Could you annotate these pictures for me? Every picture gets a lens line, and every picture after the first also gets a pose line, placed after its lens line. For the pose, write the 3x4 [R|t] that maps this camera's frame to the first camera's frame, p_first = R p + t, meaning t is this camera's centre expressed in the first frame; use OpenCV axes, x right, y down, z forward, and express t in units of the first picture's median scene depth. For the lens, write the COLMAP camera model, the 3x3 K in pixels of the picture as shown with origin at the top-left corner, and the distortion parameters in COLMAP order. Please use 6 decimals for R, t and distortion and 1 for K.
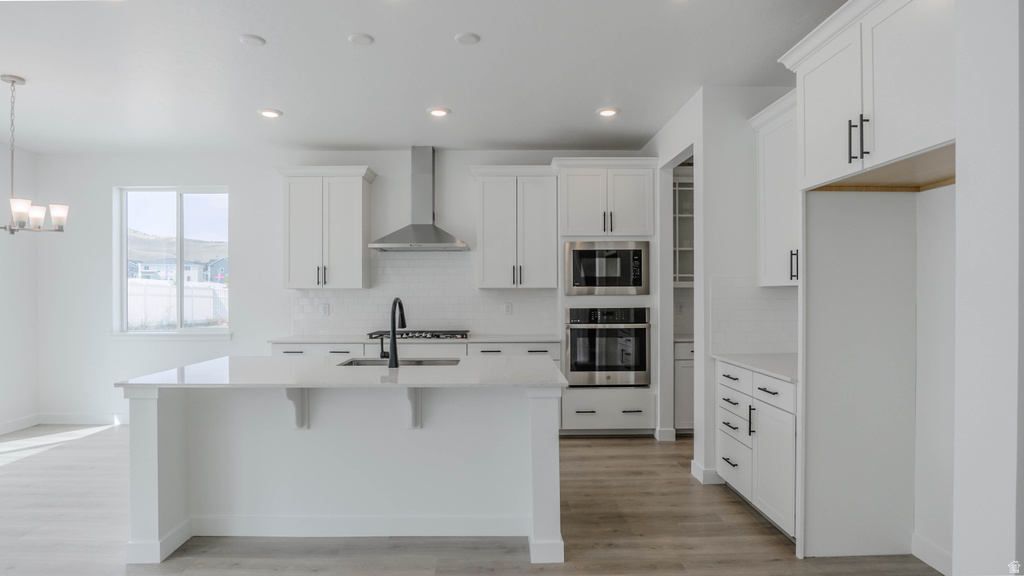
lens RADIAL K [[570.0, 0, 509.7], [0, 570.0, 293.5], [0, 0, 1]] dist [-0.033991, 0.003279]
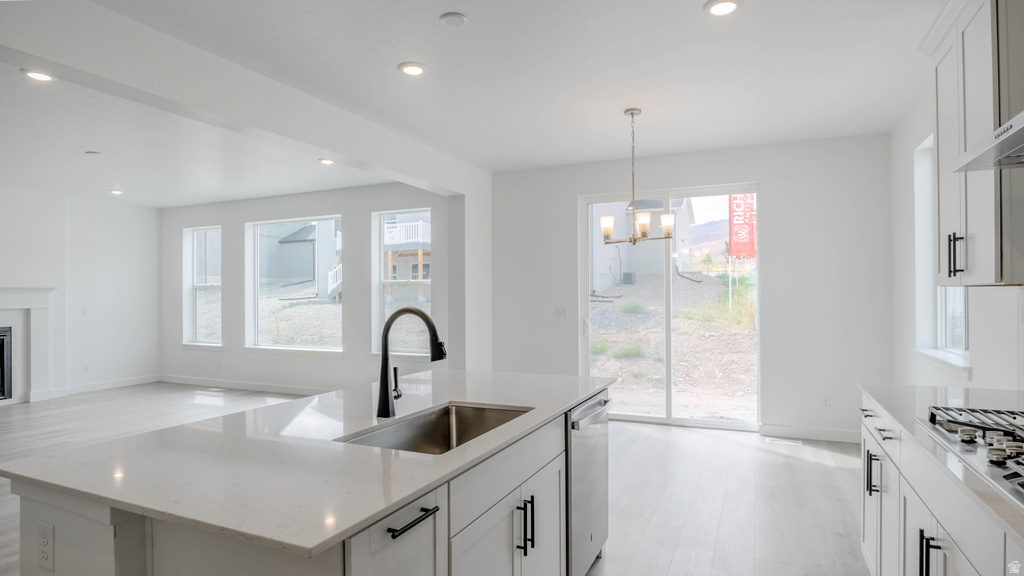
lens RADIAL K [[570.0, 0, 509.7], [0, 570.0, 293.5], [0, 0, 1]] dist [-0.033991, 0.003279]
pose [[-0.418724, -0.000306, -0.908114, 0.206315], [0.002550, 0.999996, -0.001513, -0.000997], [0.908110, -0.002950, -0.418721, 0.872376]]
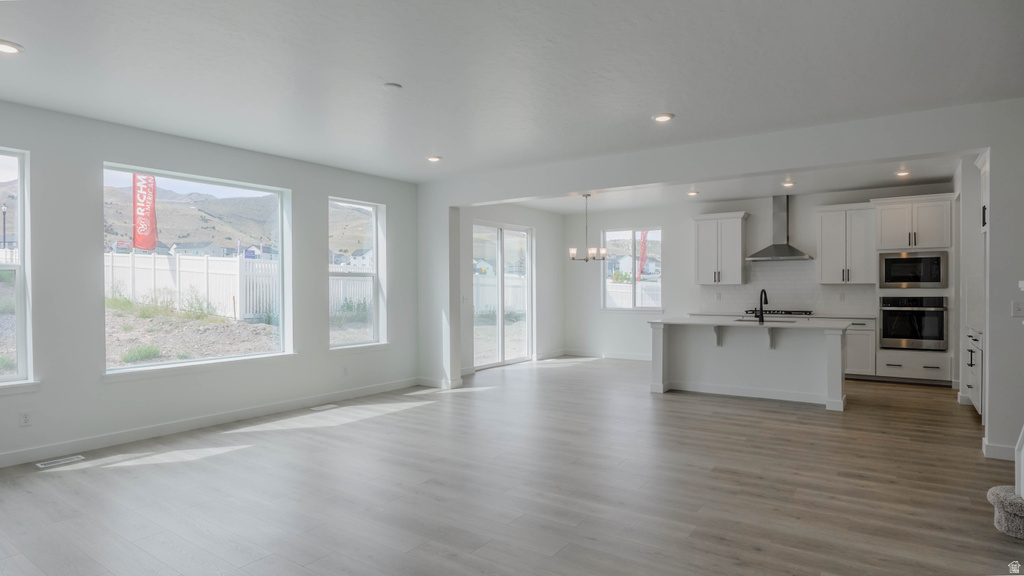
lens RADIAL K [[570.0, 0, 509.7], [0, 570.0, 293.5], [0, 0, 1]] dist [-0.033991, 0.003279]
pose [[0.815084, 0.005092, -0.579320, 0.162597], [0.000689, 0.999952, 0.009758, 0.001712], [0.579342, -0.008353, 0.815042, -0.809338]]
